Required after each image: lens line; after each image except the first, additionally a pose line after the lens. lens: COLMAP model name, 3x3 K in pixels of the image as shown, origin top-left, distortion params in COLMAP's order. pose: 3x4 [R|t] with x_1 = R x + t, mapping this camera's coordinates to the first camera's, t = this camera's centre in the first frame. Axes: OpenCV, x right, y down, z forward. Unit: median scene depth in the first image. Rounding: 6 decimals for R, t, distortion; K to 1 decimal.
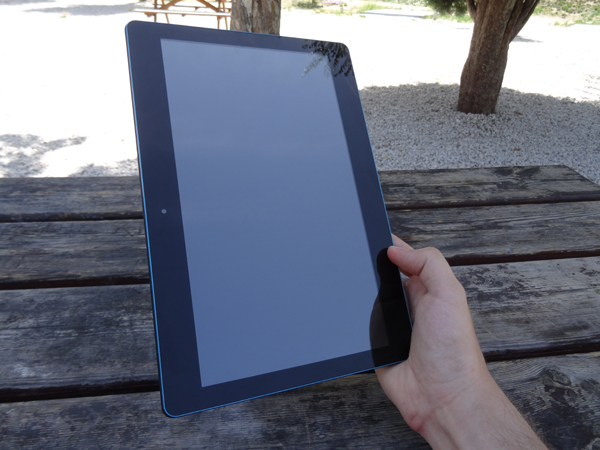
lens RADIAL K [[417.6, 0, 300.2], [0, 417.6, 224.7], [0, 0, 1]] dist [0.000532, -0.011272]
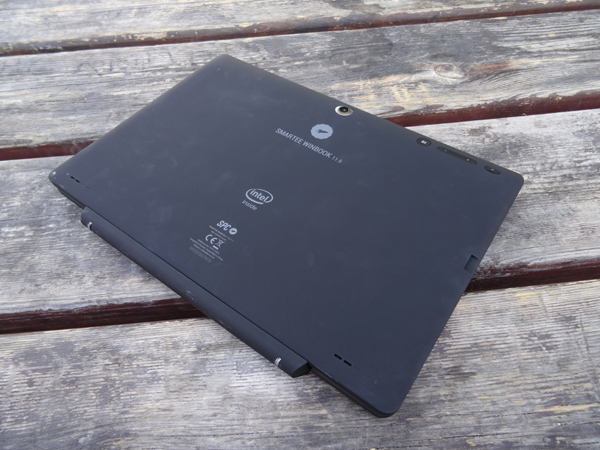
lens RADIAL K [[417.6, 0, 301.5], [0, 417.6, 227.2], [0, 0, 1]] dist [0.000532, -0.011272]
pose [[0.997568, -0.007291, -0.069323, -0.026656], [0.035064, 0.912009, 0.408668, -0.020760], [0.060244, -0.410105, 0.910047, 0.383638]]
